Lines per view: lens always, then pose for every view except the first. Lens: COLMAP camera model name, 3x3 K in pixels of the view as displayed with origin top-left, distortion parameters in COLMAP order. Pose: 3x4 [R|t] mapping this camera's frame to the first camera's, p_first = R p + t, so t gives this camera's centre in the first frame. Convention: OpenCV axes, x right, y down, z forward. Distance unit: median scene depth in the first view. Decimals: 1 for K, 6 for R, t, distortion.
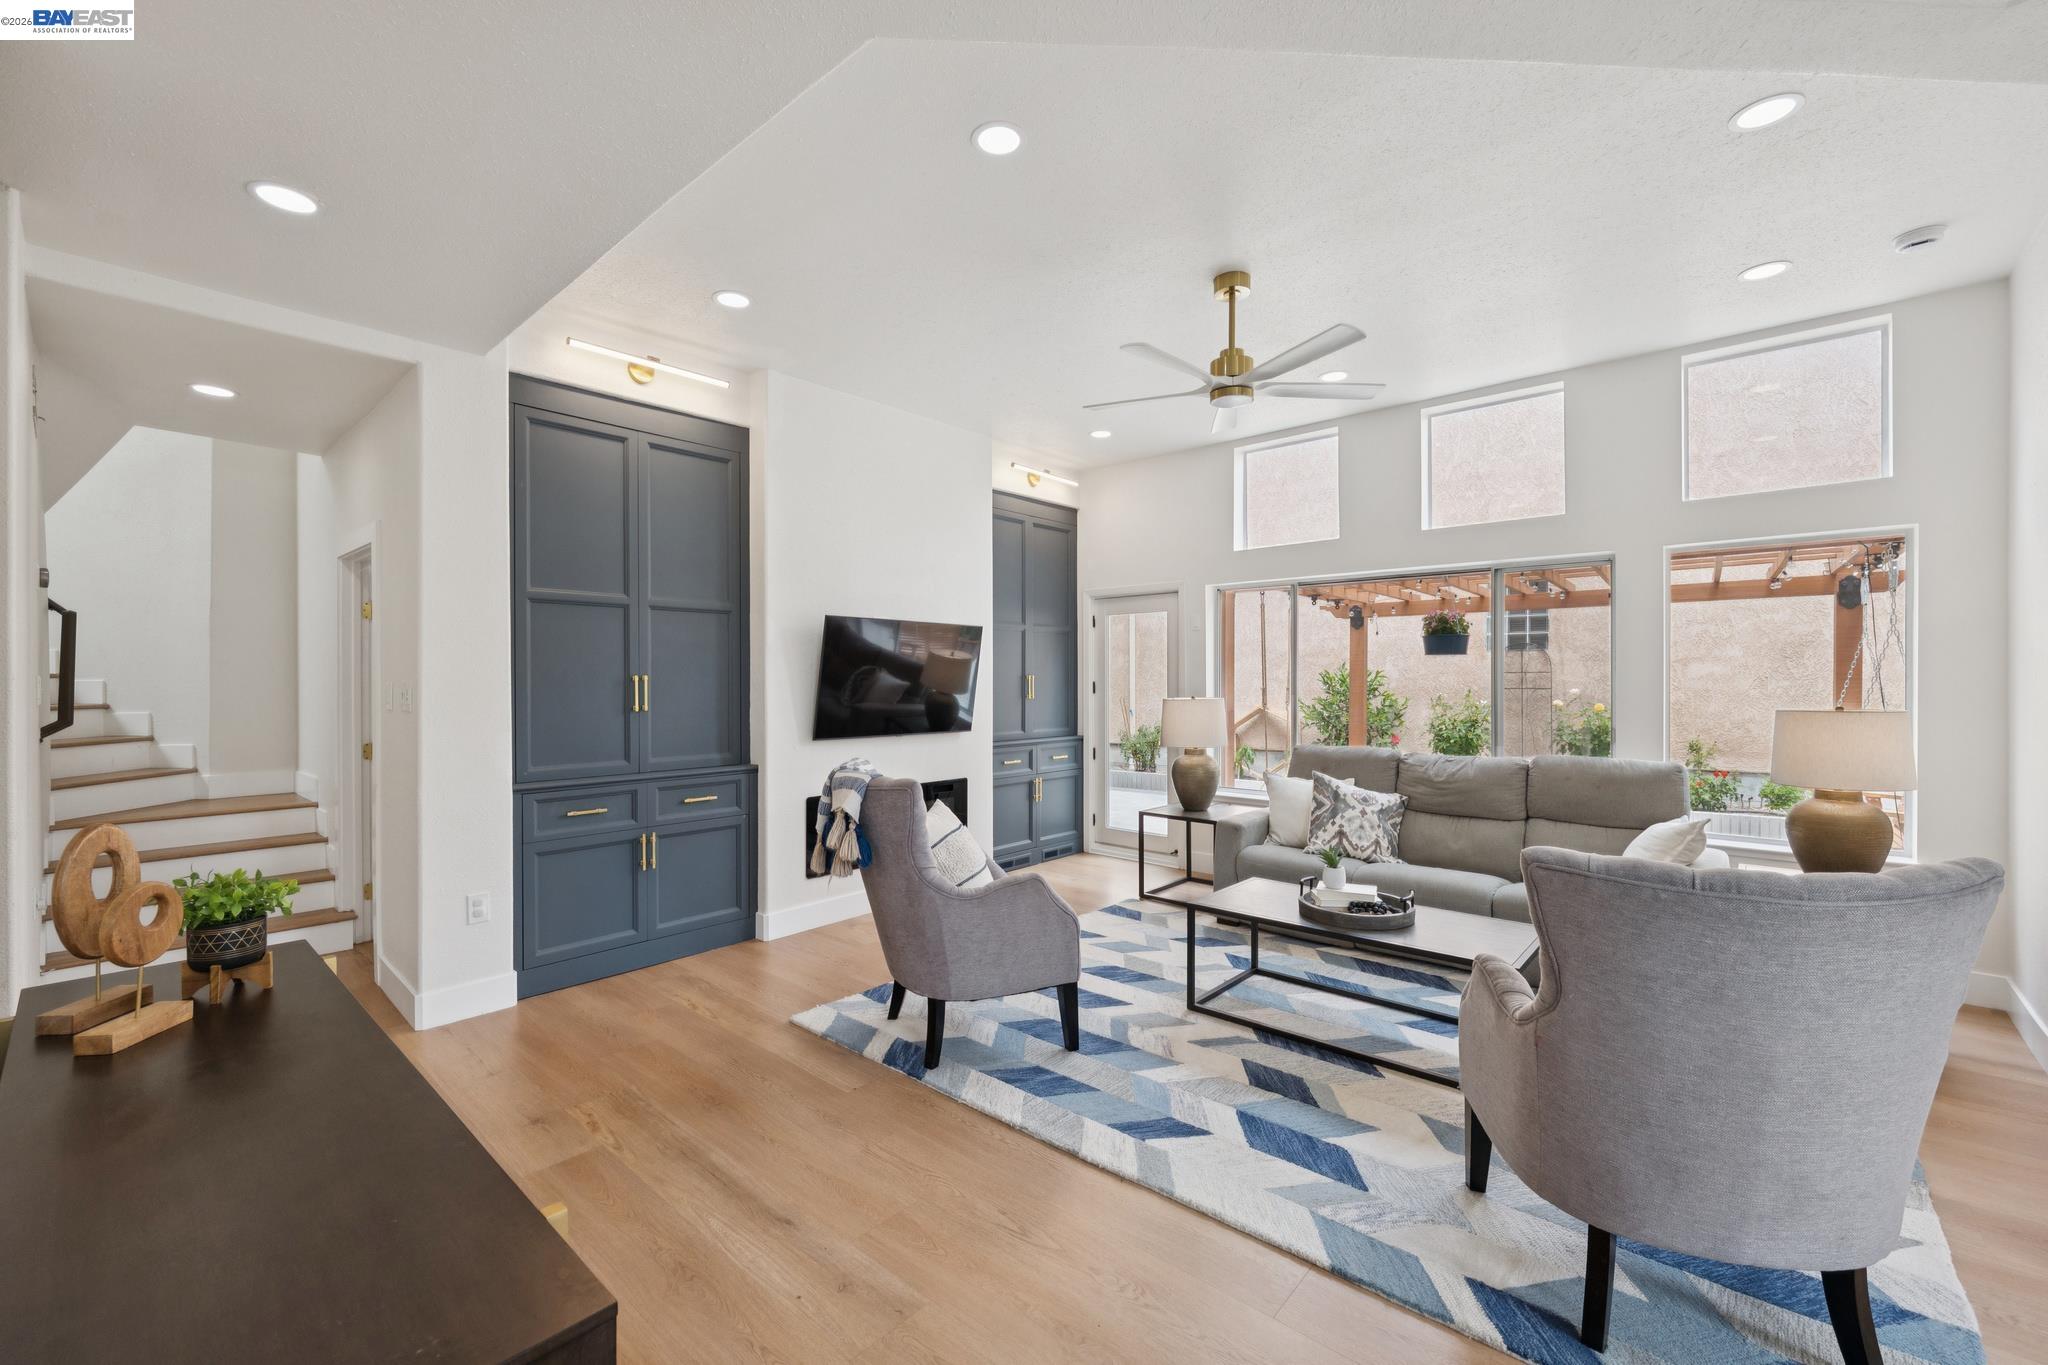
lens RADIAL K [[831.7, 0, 1012.9], [0, 831.7, 685.6], [0, 0, 1]] dist [0.004710, -0.000087]
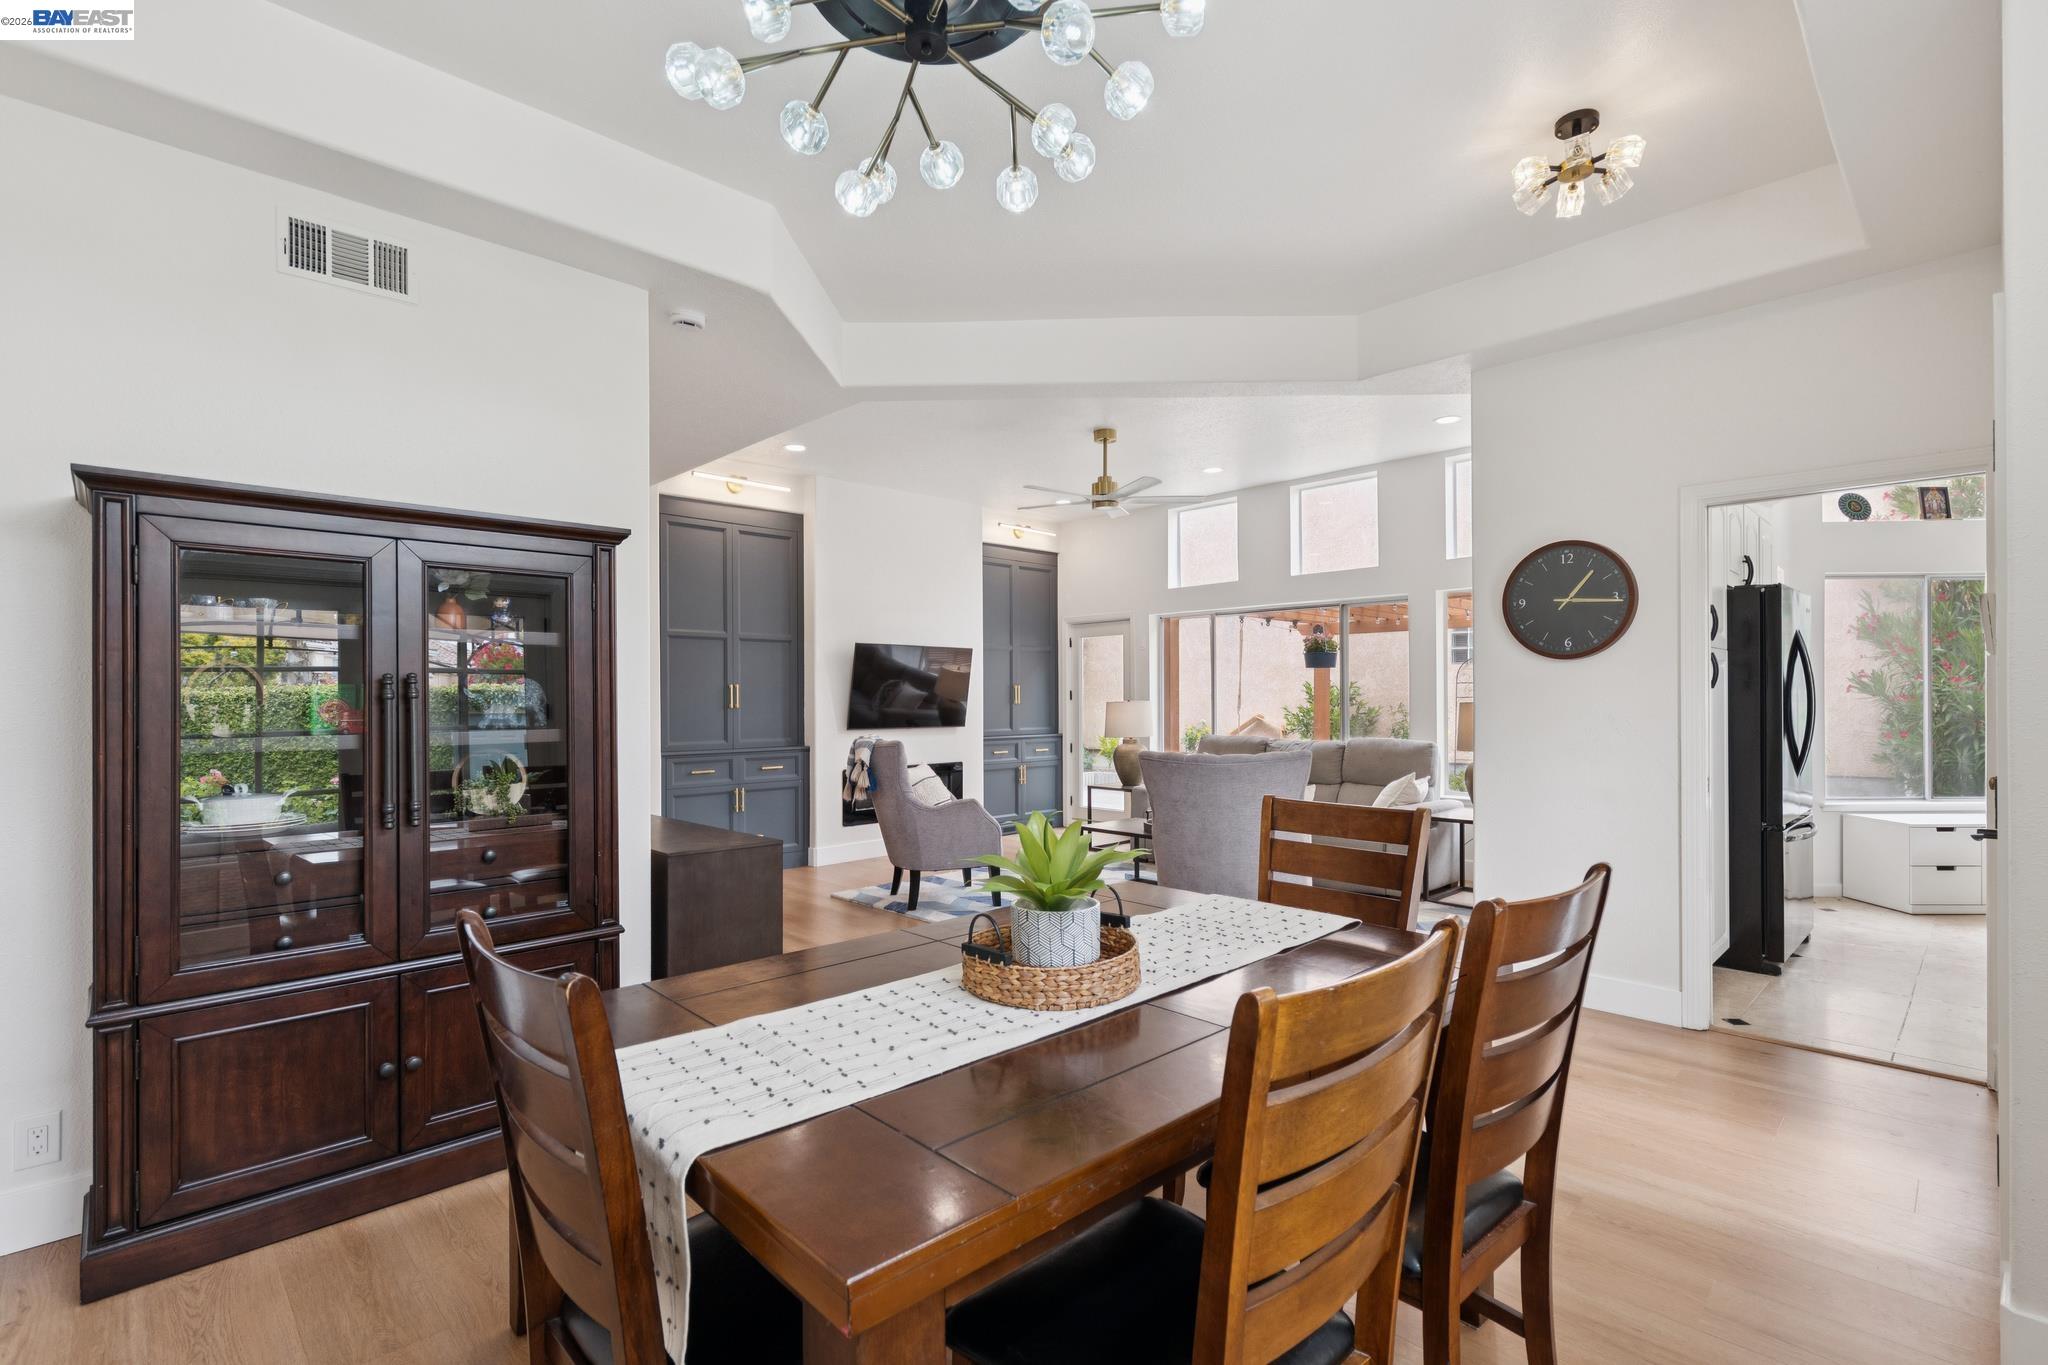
lens RADIAL K [[989.3, 0, 1032.4], [0, 989.3, 684.6], [0, 0, 1]] dist [0.001431, -0.000010]
pose [[0.997902, -0.004773, -0.064570, 0.184686], [0.003419, 0.999772, -0.021068, 0.023987], [0.064656, 0.020803, 0.997691, -0.667797]]
